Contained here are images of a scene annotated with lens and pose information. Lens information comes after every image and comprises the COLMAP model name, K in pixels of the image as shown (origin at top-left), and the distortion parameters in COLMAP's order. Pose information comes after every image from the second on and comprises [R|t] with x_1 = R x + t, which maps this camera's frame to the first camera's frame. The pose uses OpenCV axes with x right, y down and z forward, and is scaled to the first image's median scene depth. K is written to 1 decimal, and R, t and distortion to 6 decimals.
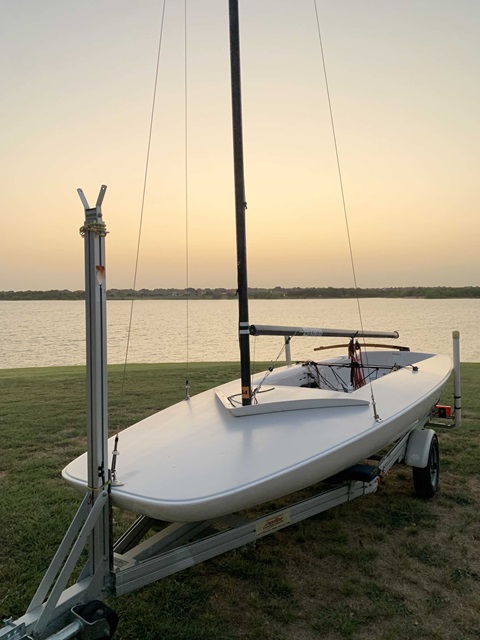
lens RADIAL K [[466.3, 0, 240.0], [0, 466.3, 320.0], [0, 0, 1]] dist [0.007449, 0.000116]
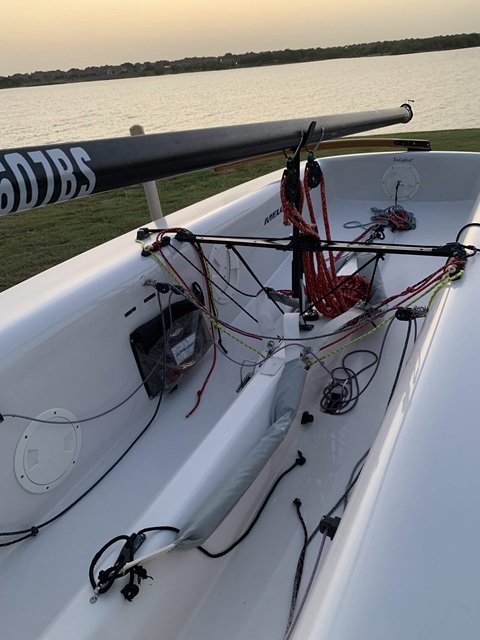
lens RADIAL K [[466.3, 0, 240.0], [0, 466.3, 320.0], [0, 0, 1]] dist [0.007449, 0.000116]
pose [[0.992060, -0.113075, 0.055052, 0.177638], [0.078284, 0.897813, 0.433364, 0.006271], [-0.098429, -0.425613, 0.899536, 0.694776]]
